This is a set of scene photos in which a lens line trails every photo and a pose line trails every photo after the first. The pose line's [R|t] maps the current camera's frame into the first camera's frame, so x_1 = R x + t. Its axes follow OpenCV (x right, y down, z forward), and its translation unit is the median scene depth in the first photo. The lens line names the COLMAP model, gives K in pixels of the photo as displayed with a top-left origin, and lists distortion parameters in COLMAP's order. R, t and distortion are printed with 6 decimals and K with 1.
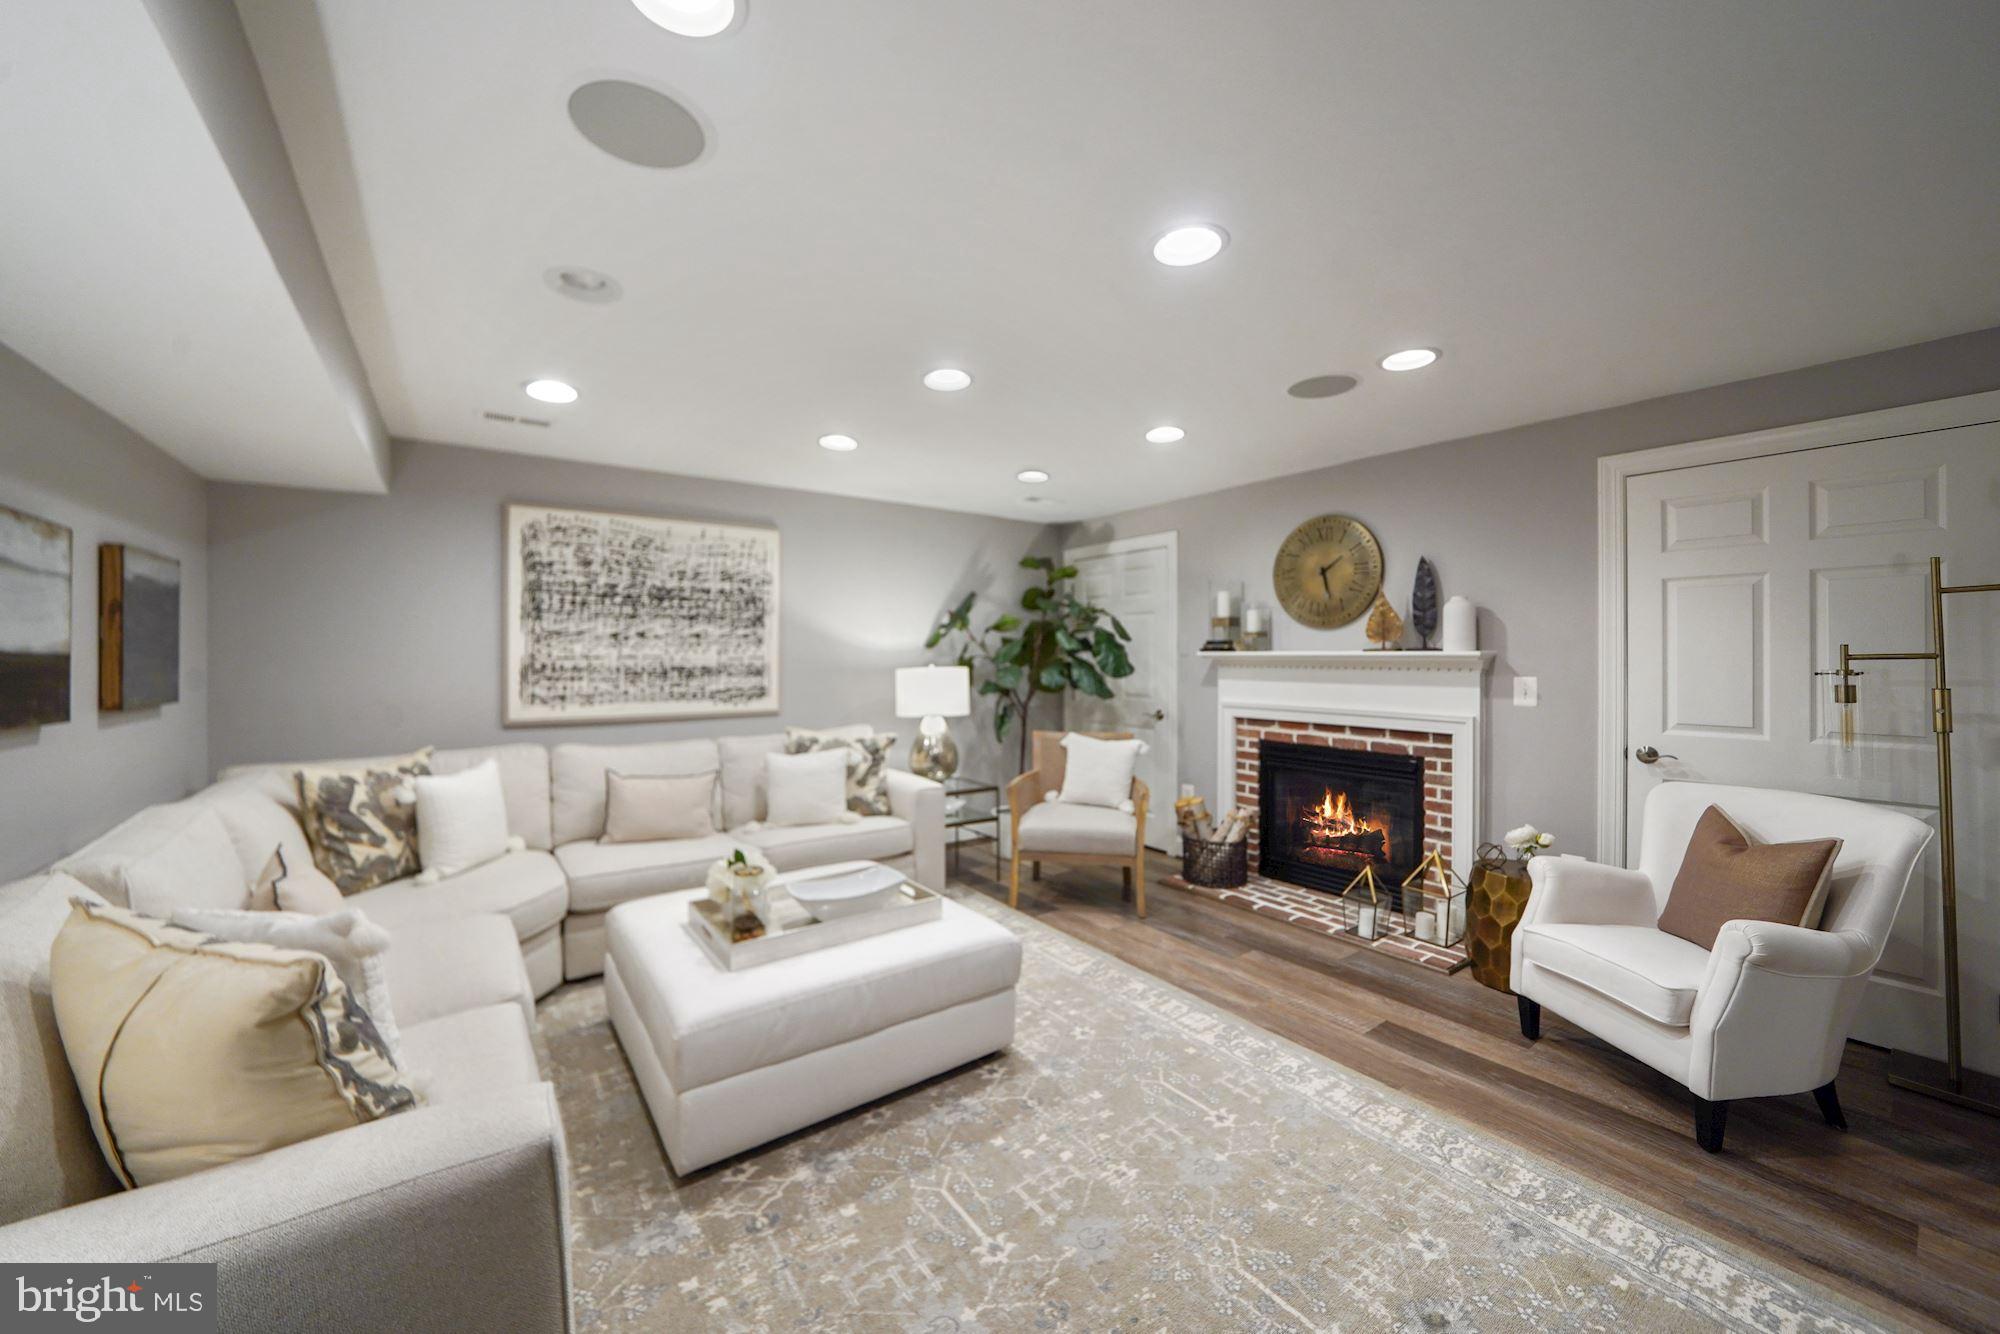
lens RADIAL K [[718.1, 0, 978.6], [0, 718.1, 653.0], [0, 0, 1]] dist [-0.020367, 0.000046]
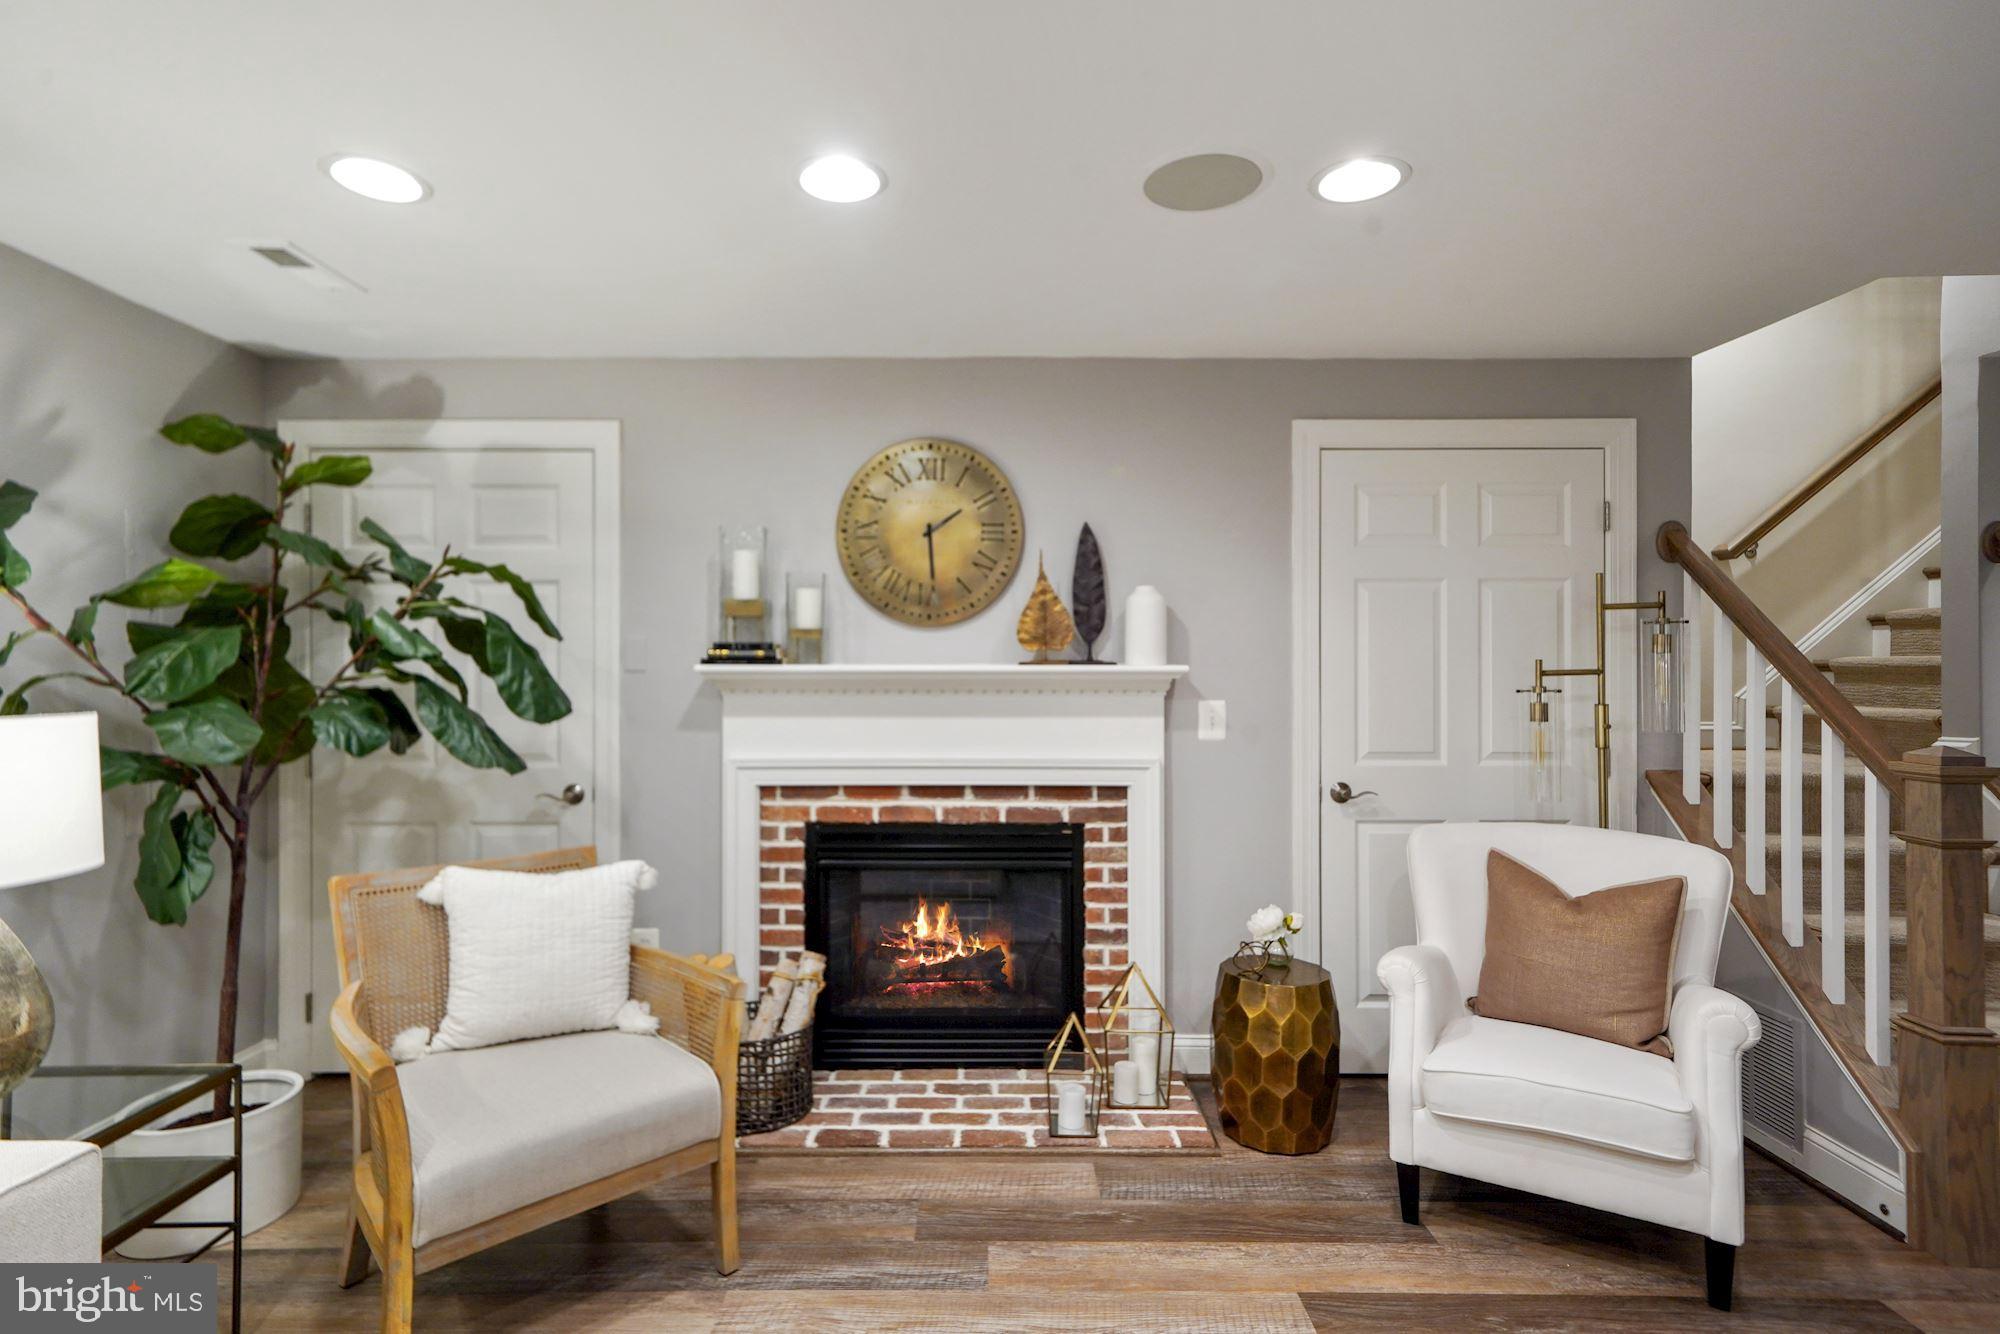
lens RADIAL K [[982.9, 0, 982.0], [0, 982.9, 665.4], [0, 0, 1]] dist [0.016255, -0.000156]
pose [[0.580827, 0.003240, 0.814021, -0.162855], [-0.002186, 0.999995, -0.002421, 0.000288], [-0.814024, -0.000373, 0.580831, 0.484677]]
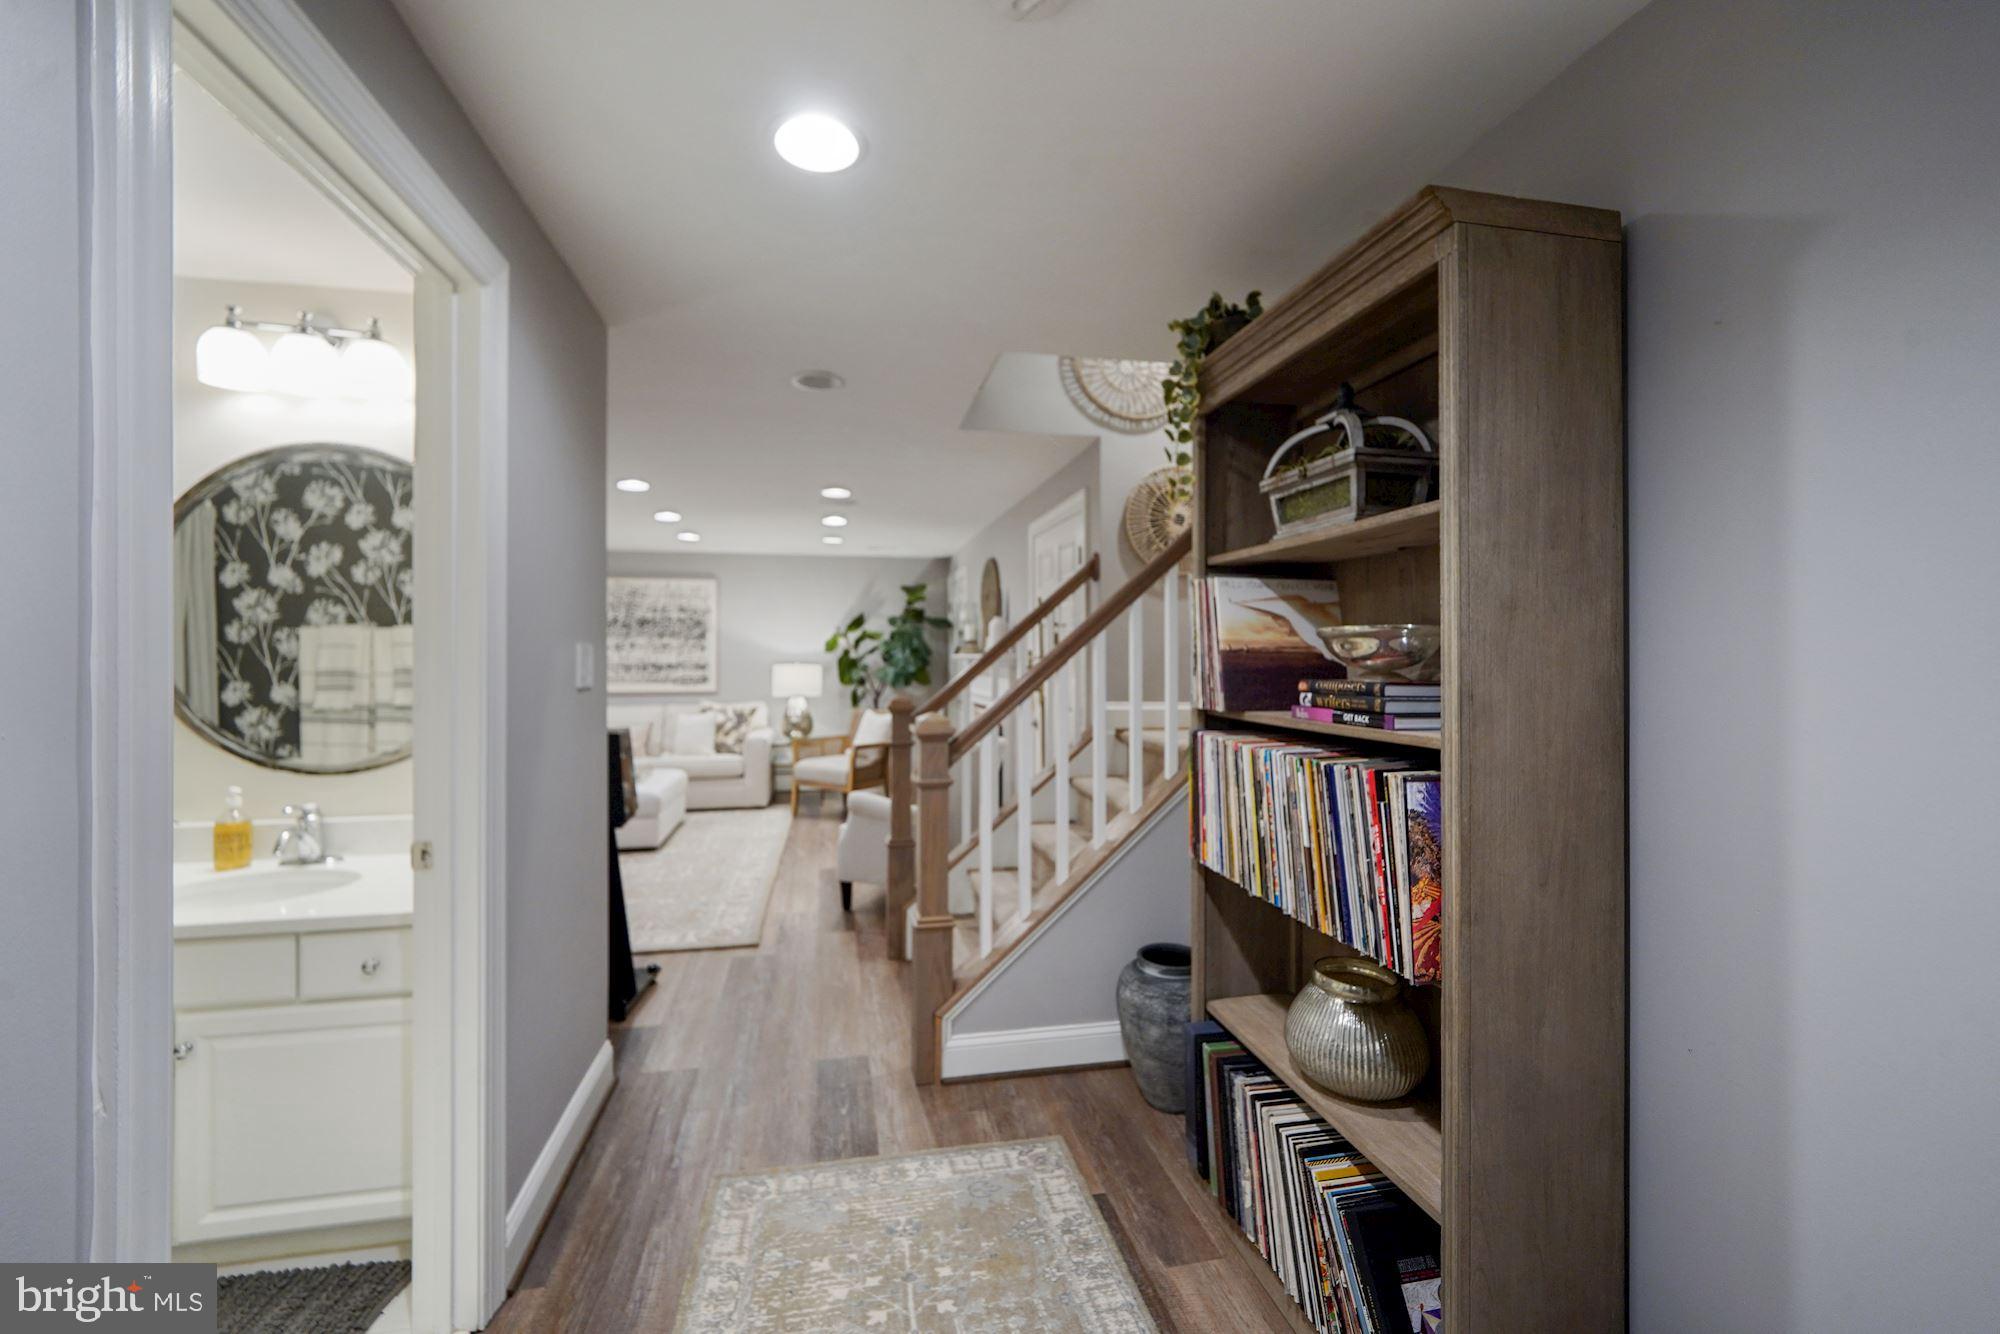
lens RADIAL K [[842.2, 0, 981.6], [0, 842.2, 654.3], [0, 0, 1]] dist [0.002810, 0.000352]
pose [[0.903632, 0.001425, -0.428307, 1.200458], [-0.001465, 0.999999, 0.000235, -0.004850], [0.428307, 0.000415, 0.903633, -0.510560]]
